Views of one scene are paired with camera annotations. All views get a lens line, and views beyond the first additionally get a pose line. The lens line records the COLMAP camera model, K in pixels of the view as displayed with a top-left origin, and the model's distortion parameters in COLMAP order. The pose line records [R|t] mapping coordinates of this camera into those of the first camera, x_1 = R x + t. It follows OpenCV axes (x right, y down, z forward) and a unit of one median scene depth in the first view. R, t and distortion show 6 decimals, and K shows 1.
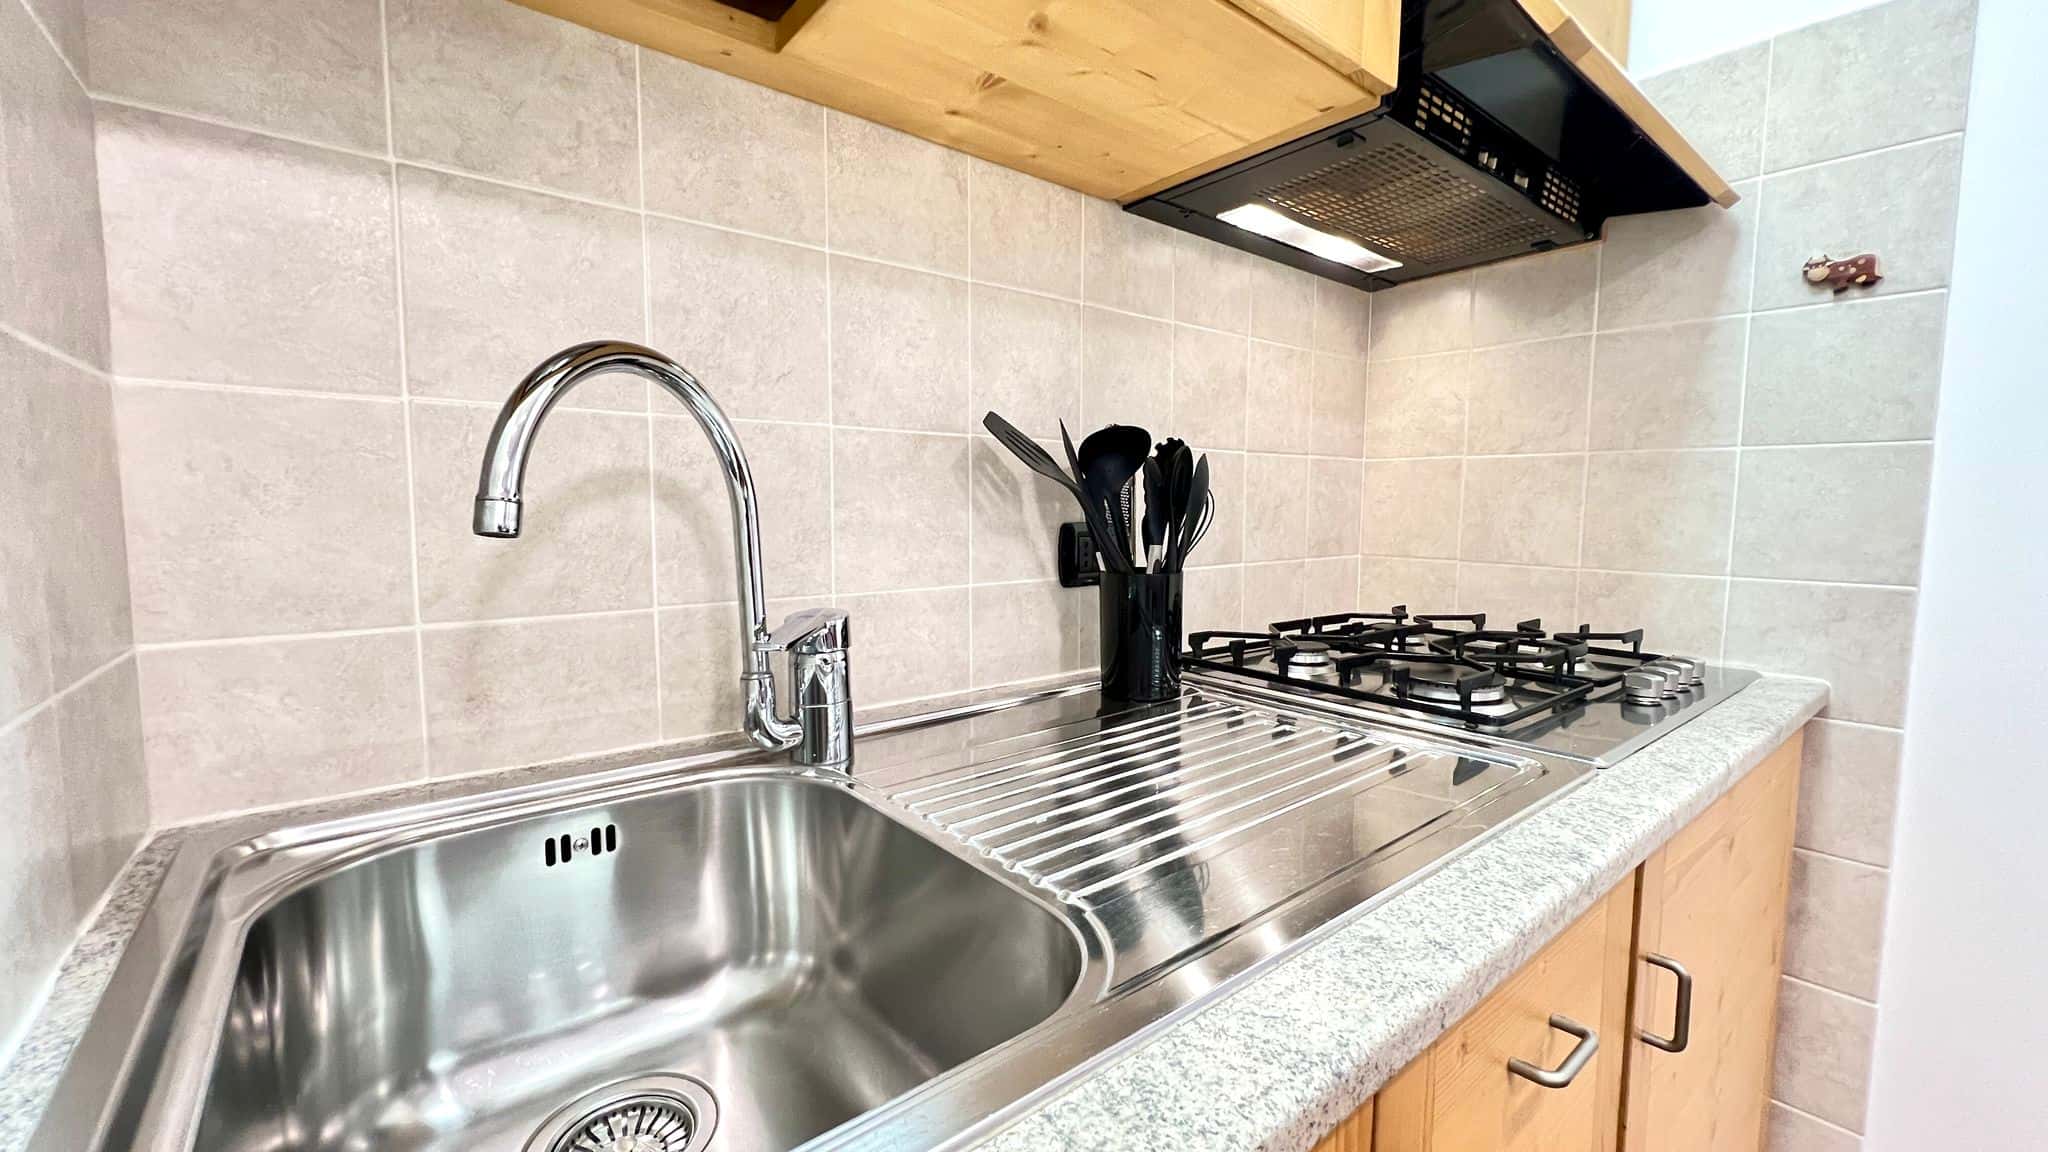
lens RADIAL K [[821.7, 0, 1017.7], [0, 821.7, 568.2], [0, 0, 1]] dist [-0.001093, 0.000050]
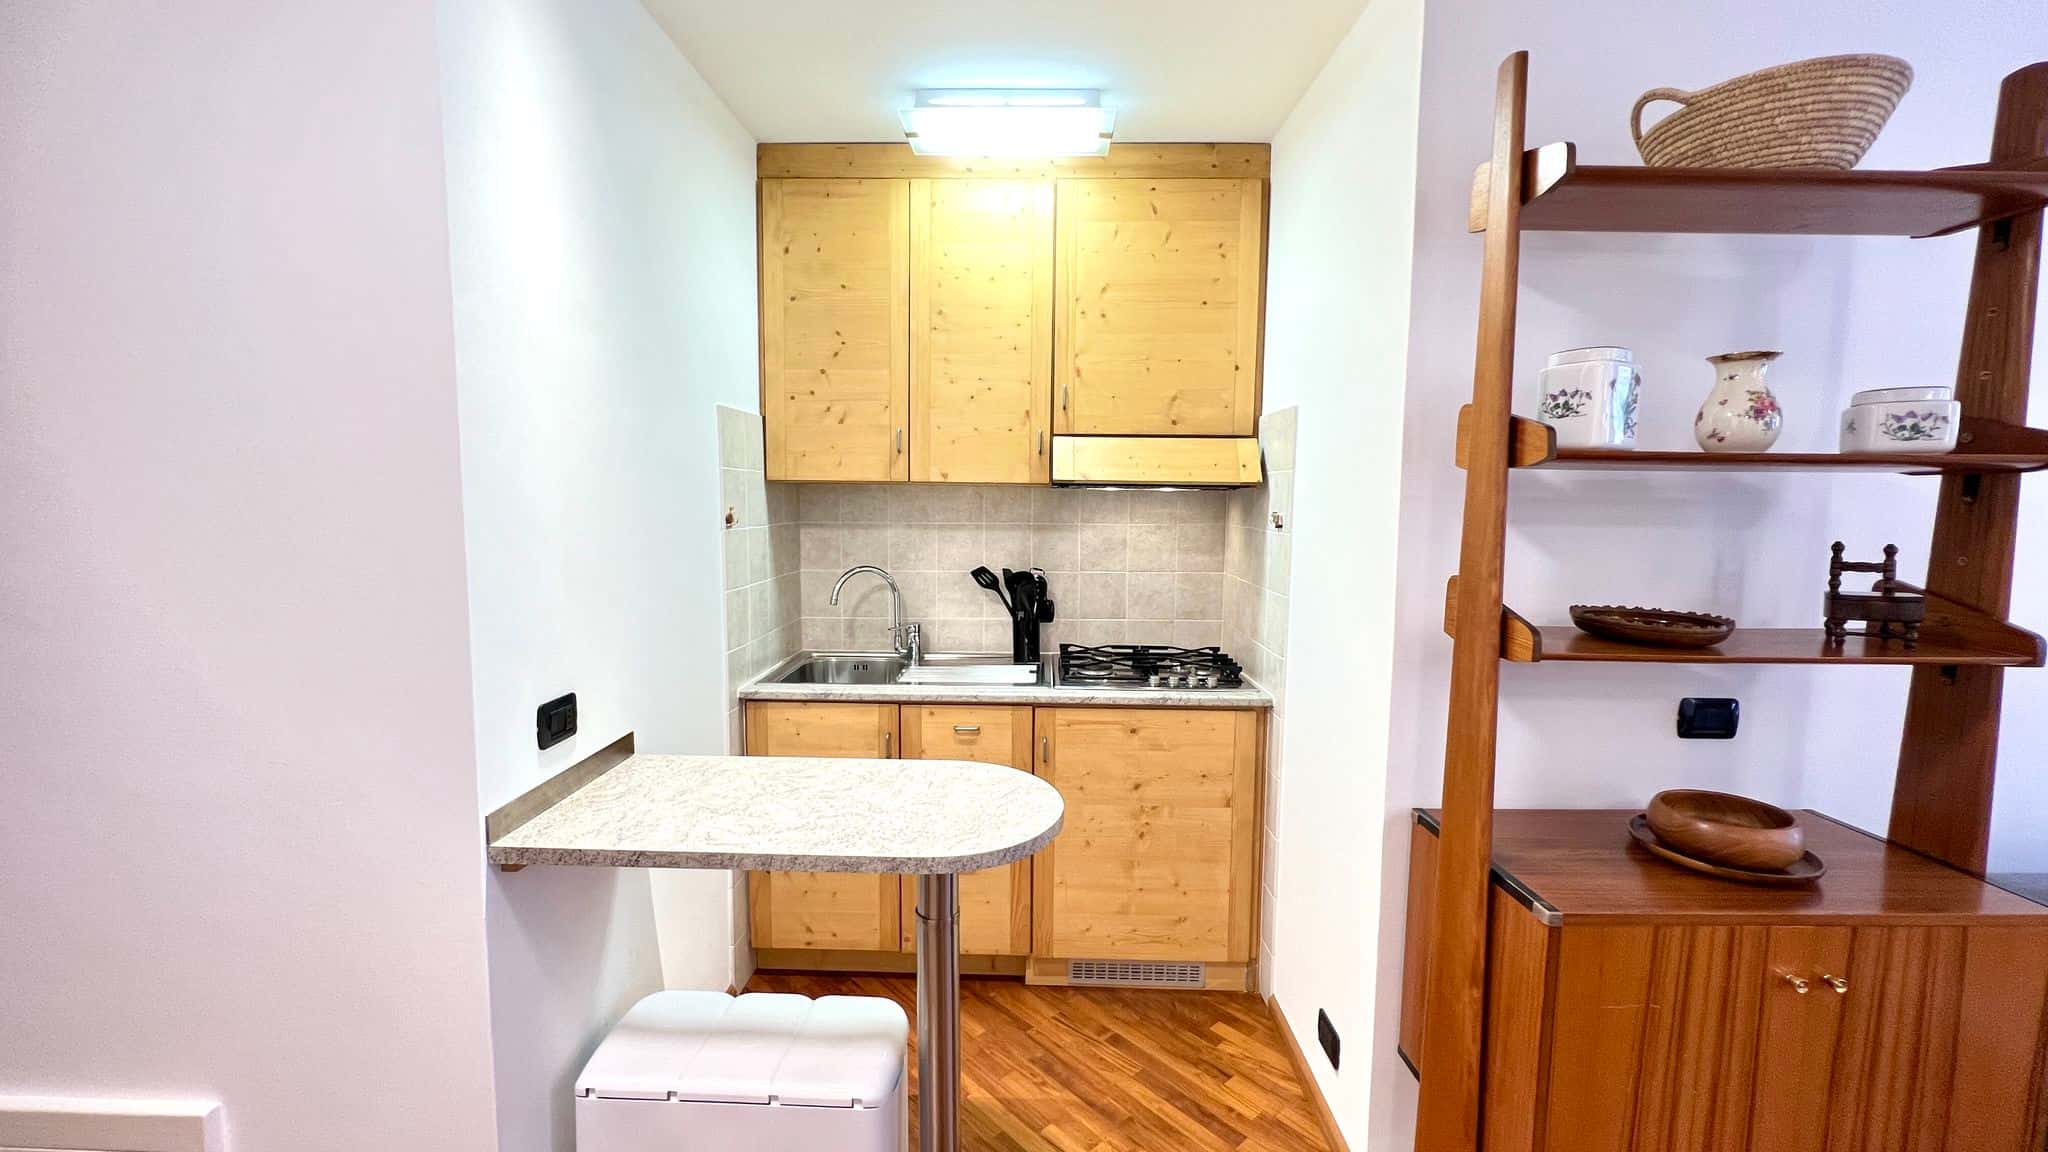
lens RADIAL K [[822.1, 0, 1022.2], [0, 822.1, 571.6], [0, 0, 1]] dist [0.000873, 0.000750]
pose [[0.763543, 0.058099, -0.643138, 3.084535], [-0.053733, 0.998207, 0.026382, -0.373798], [0.643517, 0.014414, 0.765296, -1.955677]]
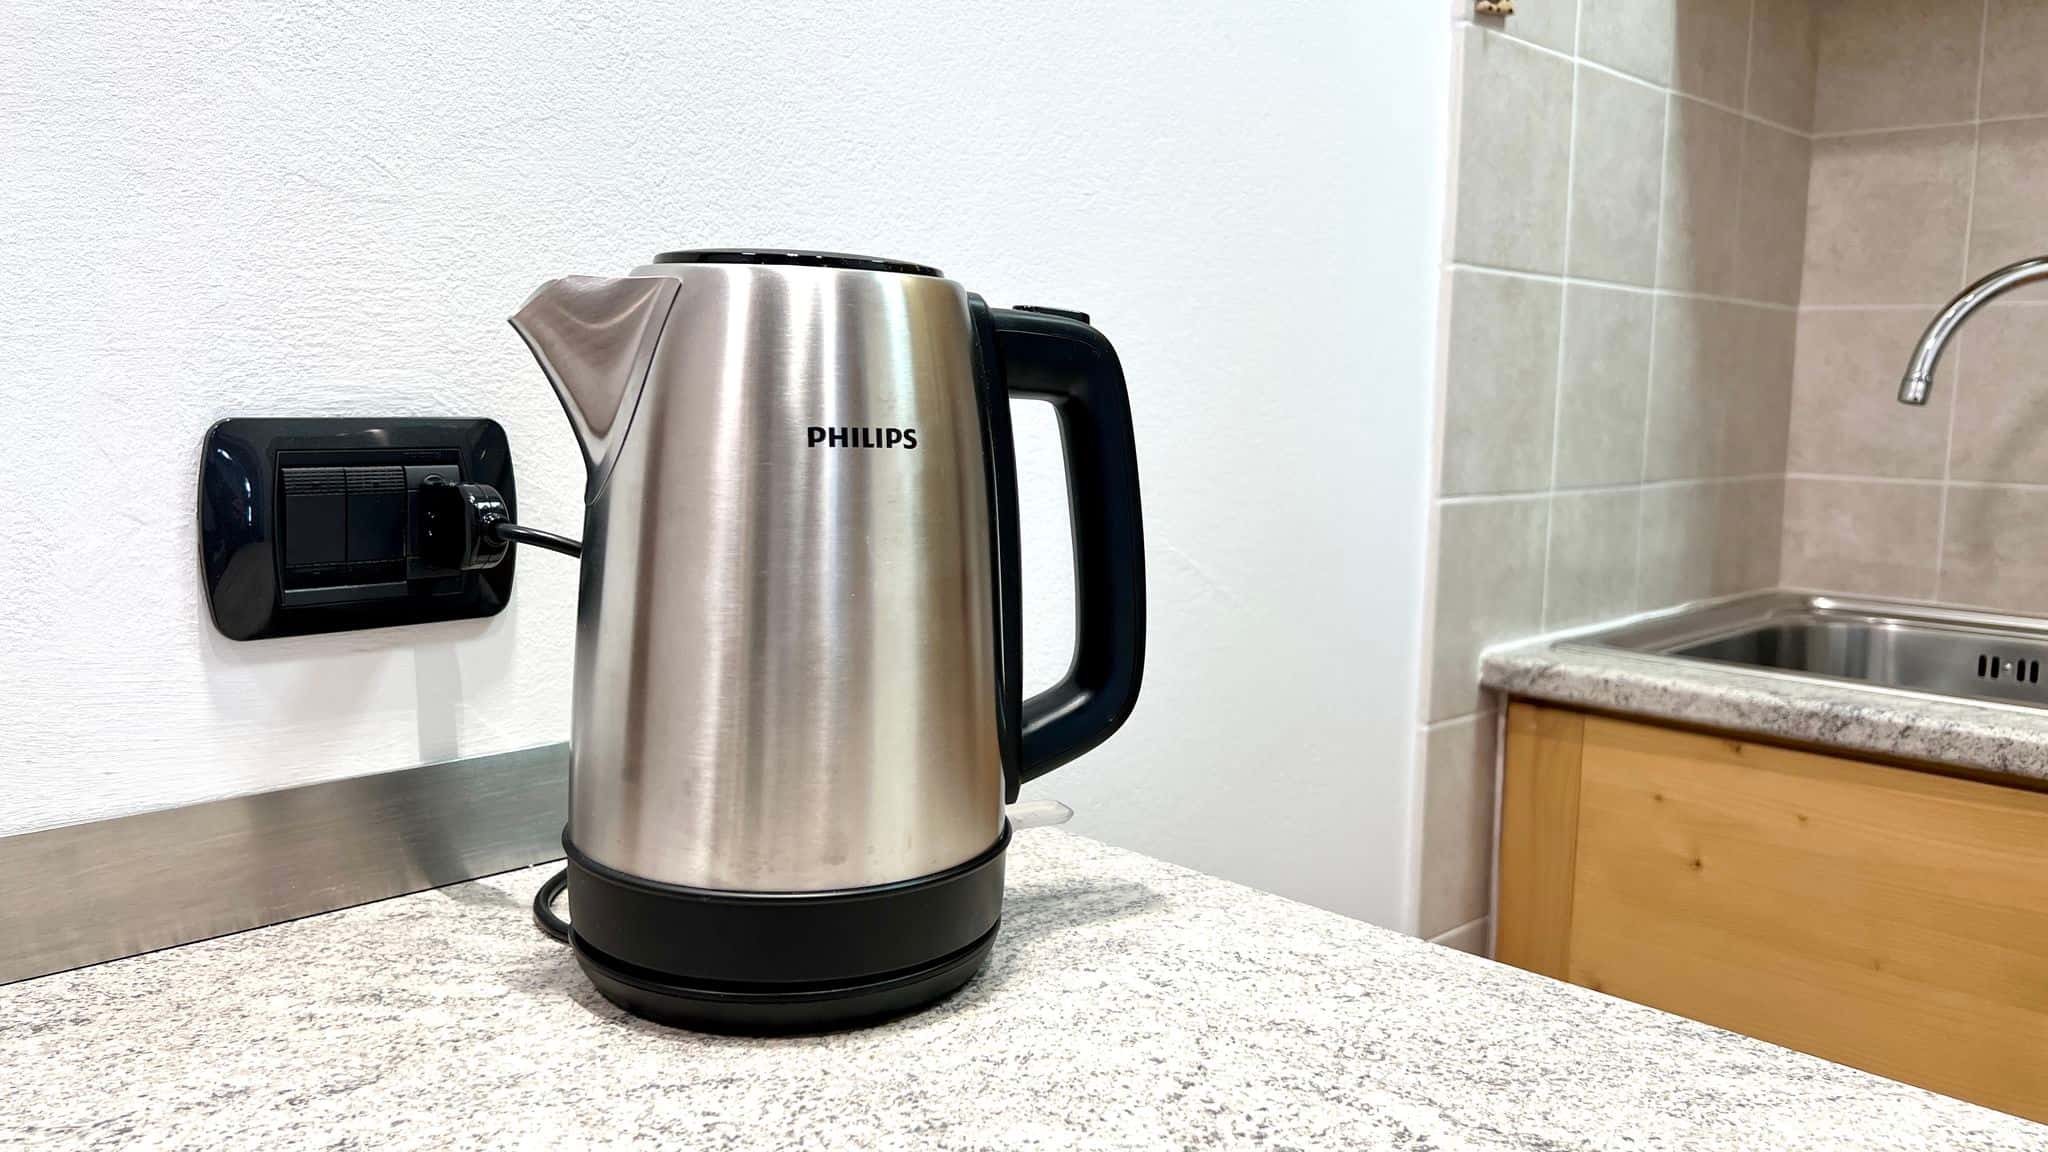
lens RADIAL K [[1545.3, 0, 1025.6], [0, 1545.3, 585.2], [0, 0, 1]] dist [0.004517, 0.000334]
pose [[0.105264, 0.122200, -0.986908, 1.523199], [-0.090632, 0.989470, 0.112850, 0.087287], [0.990306, 0.077566, 0.115230, -0.692190]]
